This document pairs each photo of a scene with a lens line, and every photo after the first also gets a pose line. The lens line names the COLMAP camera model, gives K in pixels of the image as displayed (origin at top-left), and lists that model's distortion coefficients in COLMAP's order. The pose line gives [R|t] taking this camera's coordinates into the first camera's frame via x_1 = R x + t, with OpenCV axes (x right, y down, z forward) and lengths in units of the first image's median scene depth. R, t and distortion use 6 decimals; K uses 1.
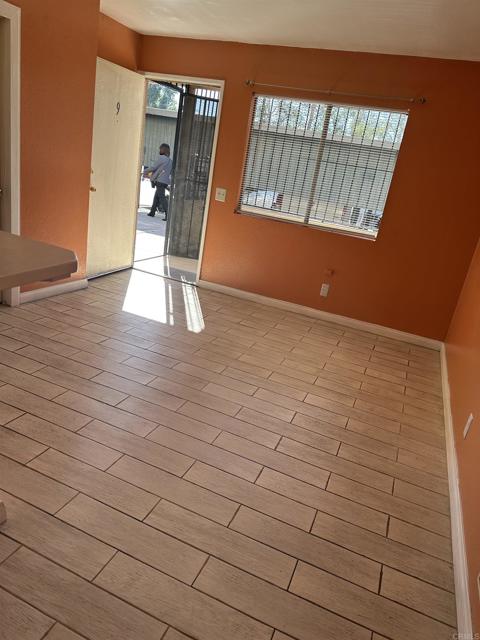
lens RADIAL K [[457.0, 0, 239.2], [0, 457.0, 318.9], [0, 0, 1]] dist [0.056587, -0.081967]
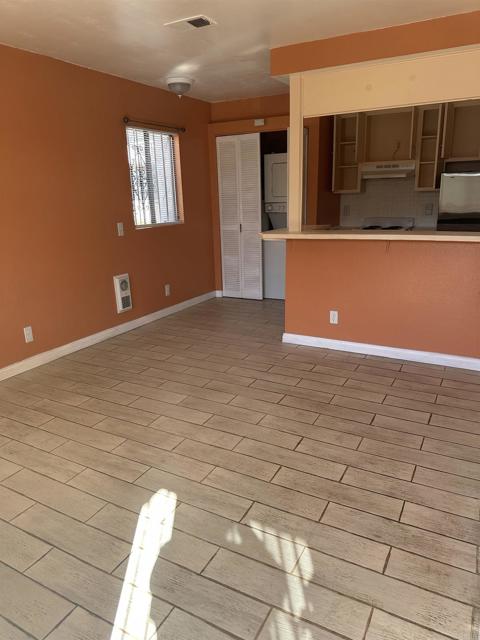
lens RADIAL K [[452.5, 0, 242.2], [0, 452.5, 322.9], [0, 0, 1]] dist [0.051422, -0.097934]
pose [[-0.984880, -0.159763, 0.066991, -0.237862], [-0.090848, 0.805560, 0.585508, -0.590004], [-0.147508, 0.570569, -0.807894, 1.627206]]
